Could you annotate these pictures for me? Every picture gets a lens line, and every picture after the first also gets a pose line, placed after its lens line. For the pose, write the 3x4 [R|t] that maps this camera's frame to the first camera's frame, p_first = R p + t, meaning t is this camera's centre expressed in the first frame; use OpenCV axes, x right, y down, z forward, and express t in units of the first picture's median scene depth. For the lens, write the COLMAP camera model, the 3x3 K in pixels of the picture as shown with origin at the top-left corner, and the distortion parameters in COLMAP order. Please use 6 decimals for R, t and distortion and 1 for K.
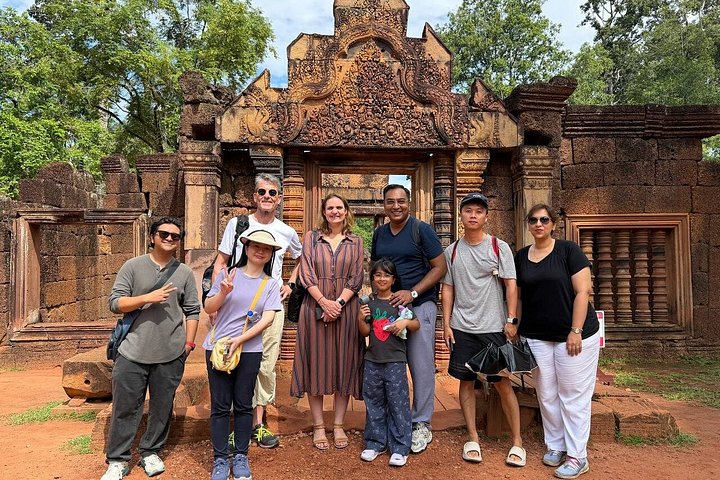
lens RADIAL K [[651.0, 0, 359.5], [0, 651.0, 240.3], [0, 0, 1]] dist [0.033764, -0.030136]
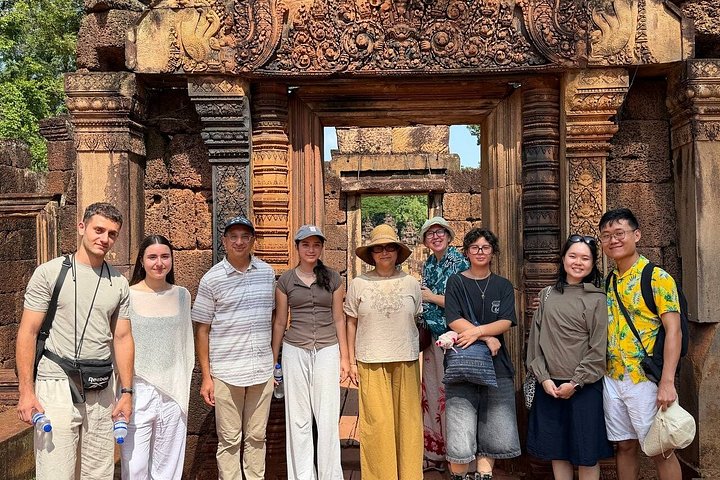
lens RADIAL K [[651.0, 0, 361.1], [0, 651.0, 239.7], [0, 0, 1]] dist [0.033764, -0.030136]
pose [[0.994368, -0.015784, -0.104796, 0.035888], [0.020336, 0.998889, 0.042518, -0.026994], [0.104008, -0.044409, 0.993584, 0.442354]]
